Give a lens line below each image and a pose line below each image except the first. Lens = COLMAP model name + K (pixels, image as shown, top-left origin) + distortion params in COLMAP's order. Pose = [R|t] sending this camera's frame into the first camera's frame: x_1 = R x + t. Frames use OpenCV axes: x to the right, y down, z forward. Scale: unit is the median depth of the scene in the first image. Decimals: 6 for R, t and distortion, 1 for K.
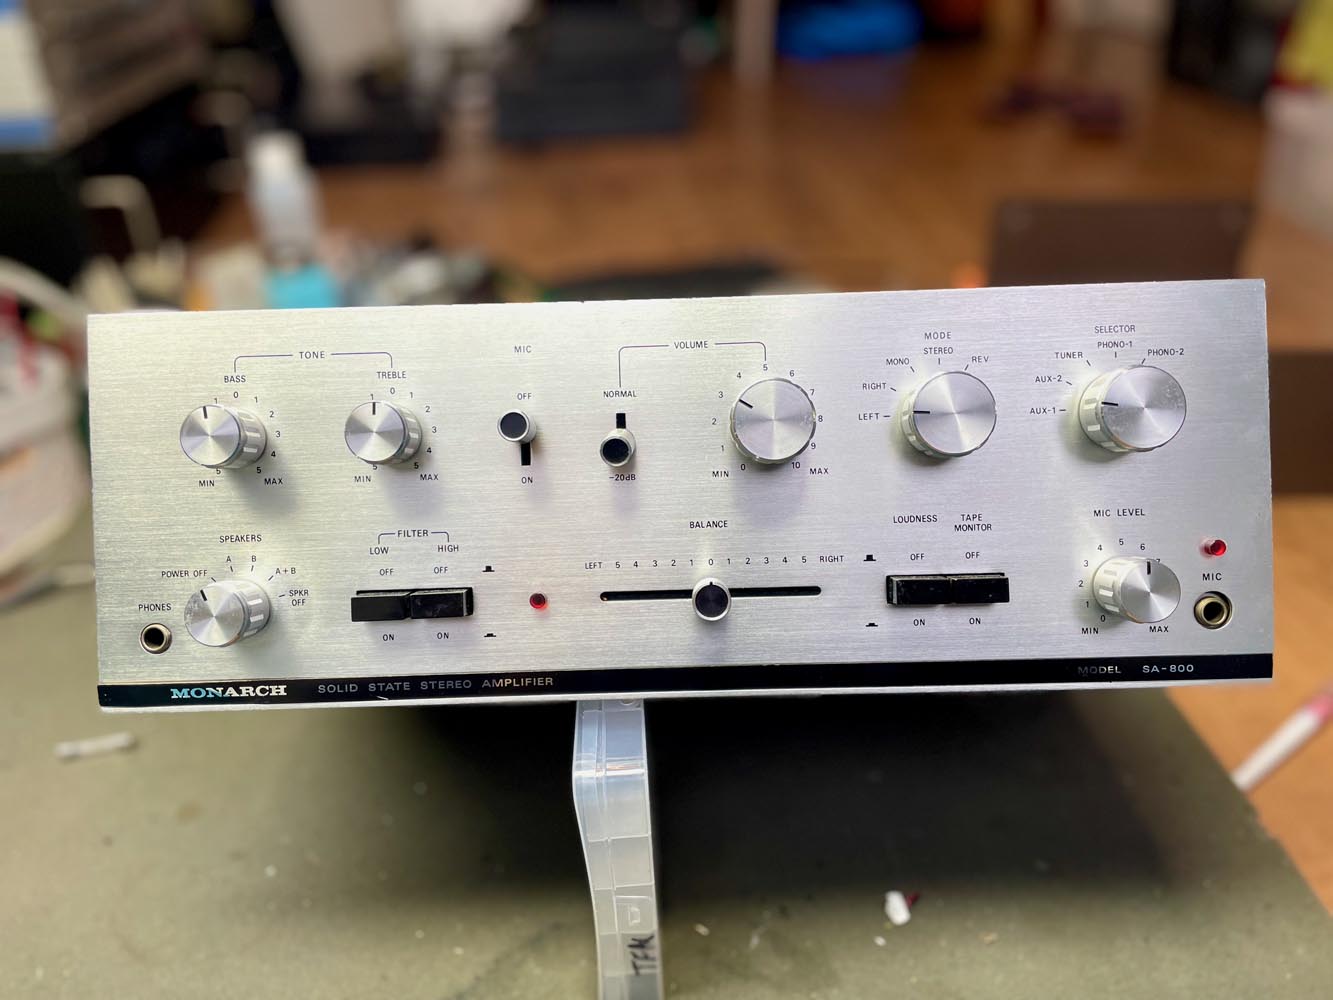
lens RADIAL K [[1042.2, 0, 671.8], [0, 1042.2, 486.1], [0, 0, 1]] dist [0.071224, -0.129500]
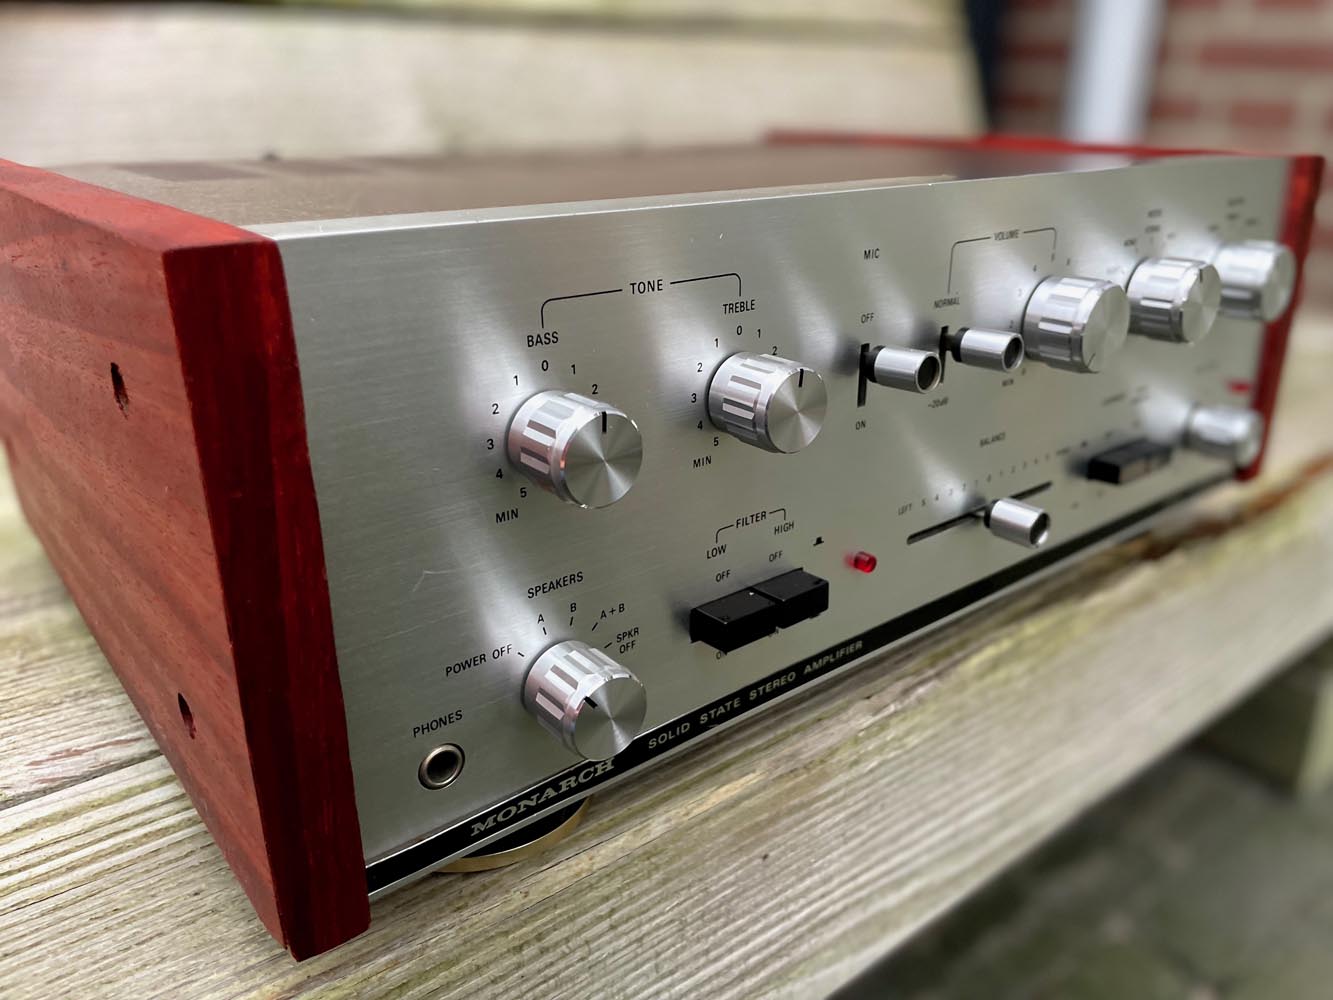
lens RADIAL K [[1042.2, 0, 680.8], [0, 1042.2, 491.8], [0, 0, 1]] dist [0.071224, -0.129500]
pose [[0.764113, -0.204194, 0.611912, -0.732302], [-0.015817, 0.942363, 0.334217, -0.218159], [-0.644889, -0.265059, 0.716842, 0.511382]]
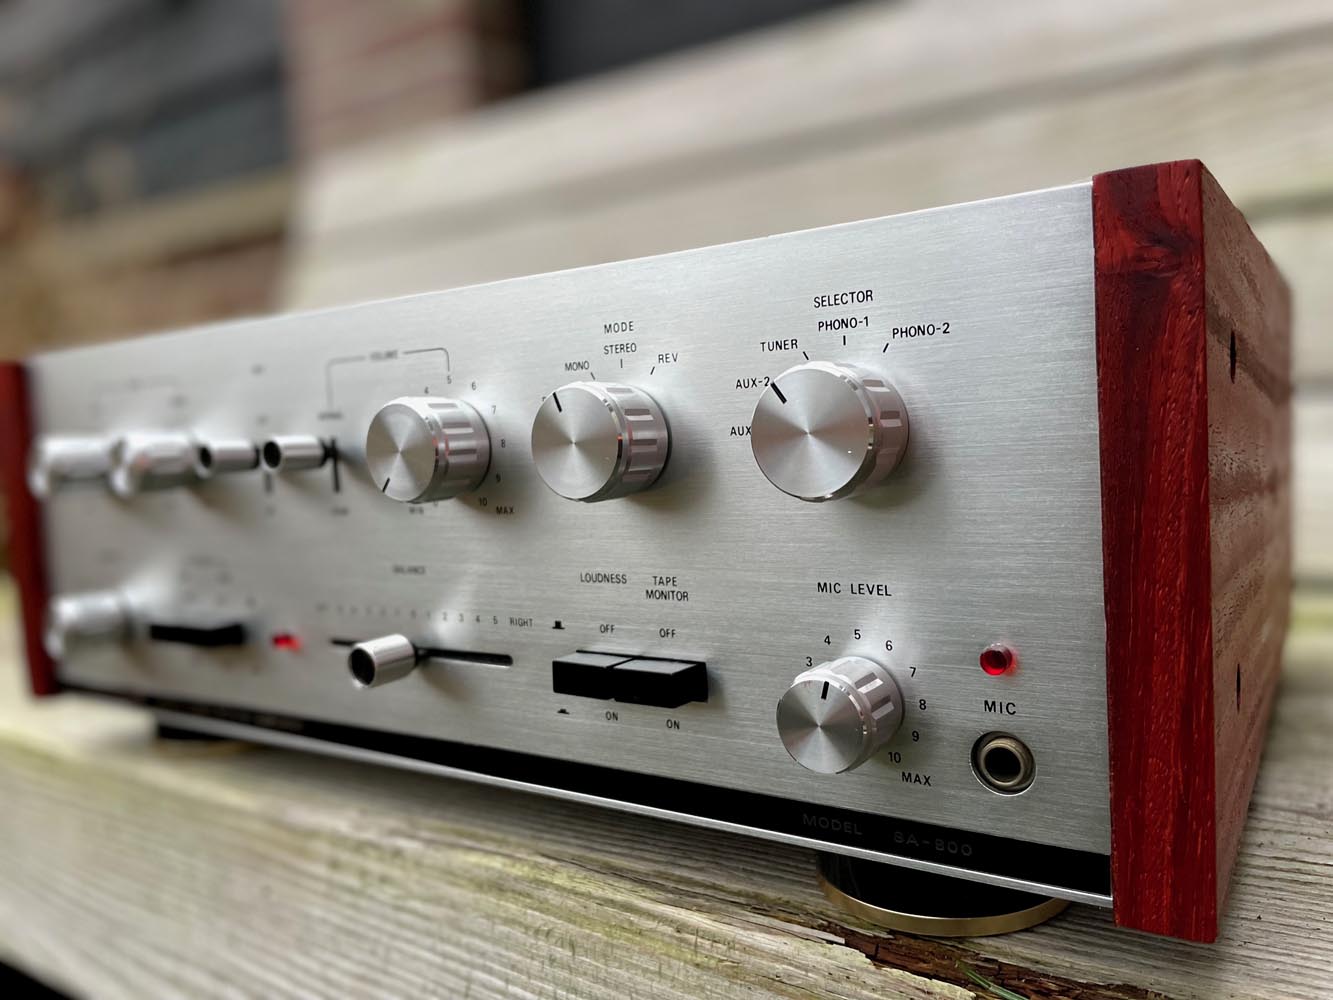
lens RADIAL K [[1042.2, 0, 669.3], [0, 1042.2, 489.0], [0, 0, 1]] dist [0.071224, -0.129500]
pose [[0.840066, 0.016283, -0.542239, 0.668584], [0.028318, 0.996870, 0.073807, -0.084585], [0.541744, -0.077358, 0.836976, 0.409402]]
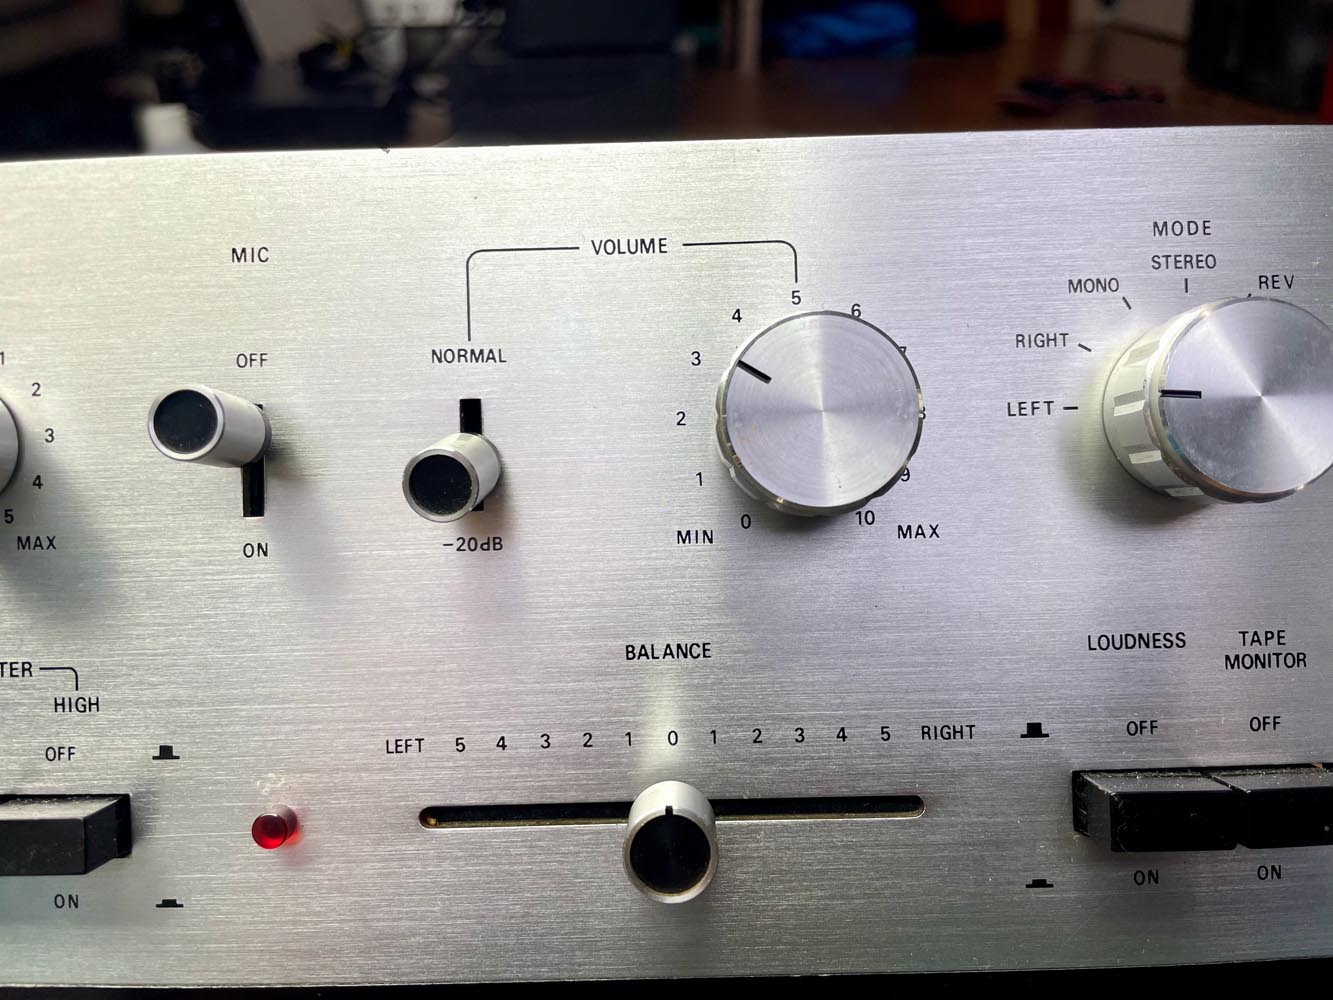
lens RADIAL K [[1042.2, 0, 672.2], [0, 1042.2, 486.3], [0, 0, 1]] dist [0.071224, -0.129500]
pose [[0.999973, 0.002981, 0.006680, 0.033992], [-0.002806, 0.999657, -0.026027, -0.021608], [-0.006756, 0.026008, 0.999639, 0.553842]]
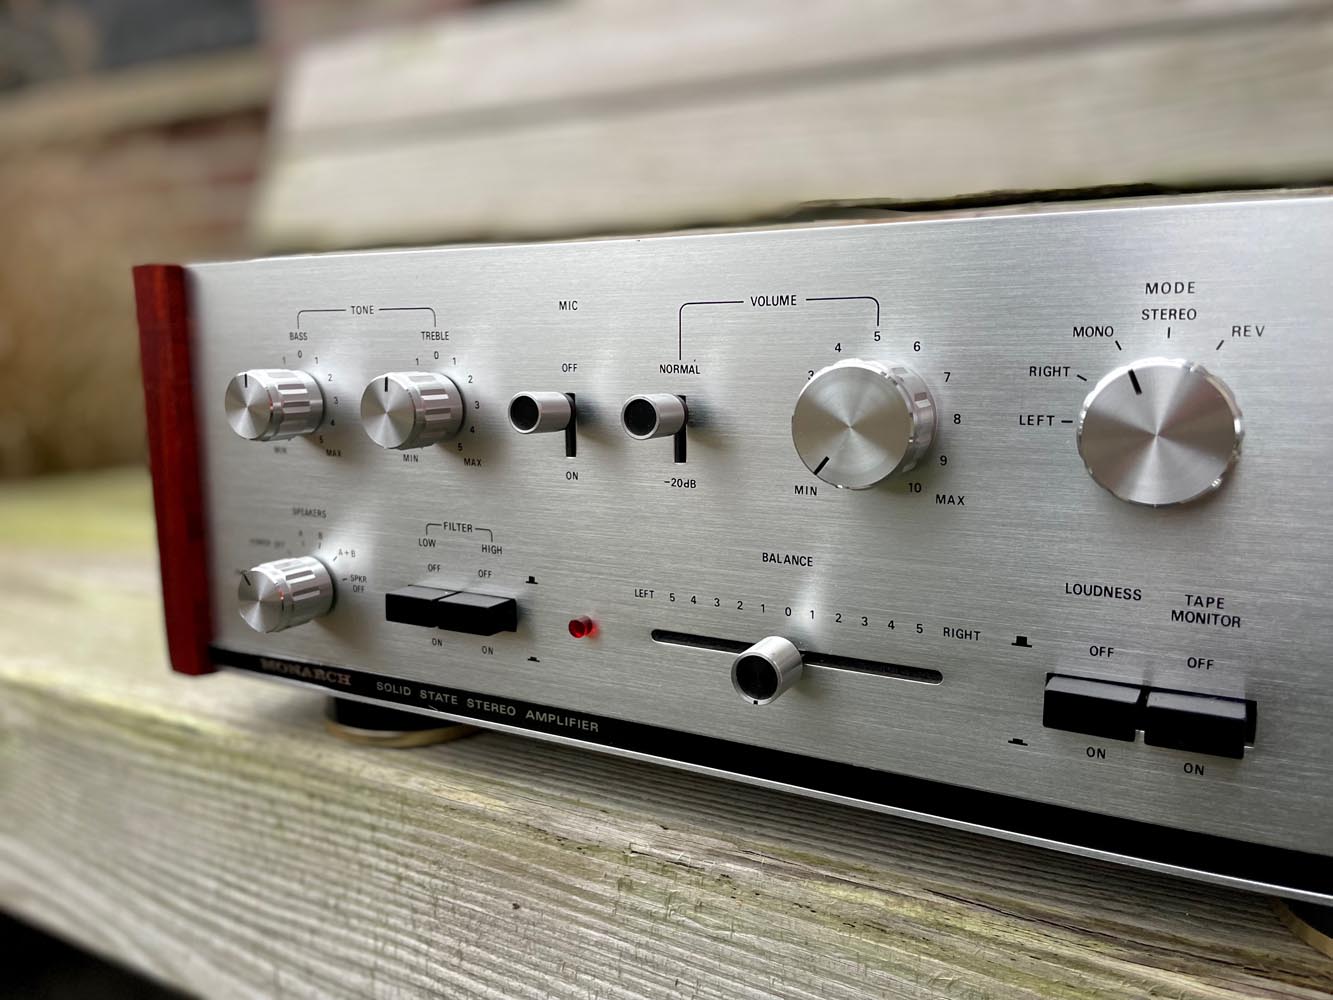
lens RADIAL K [[1042.2, 0, 665.6], [0, 1042.2, 487.8], [0, 0, 1]] dist [0.071224, -0.129500]
pose [[0.886797, 0.087607, -0.453780, 0.278415], [-0.021792, 0.988703, 0.148293, -0.113983], [0.461646, -0.121617, 0.878688, 0.344812]]
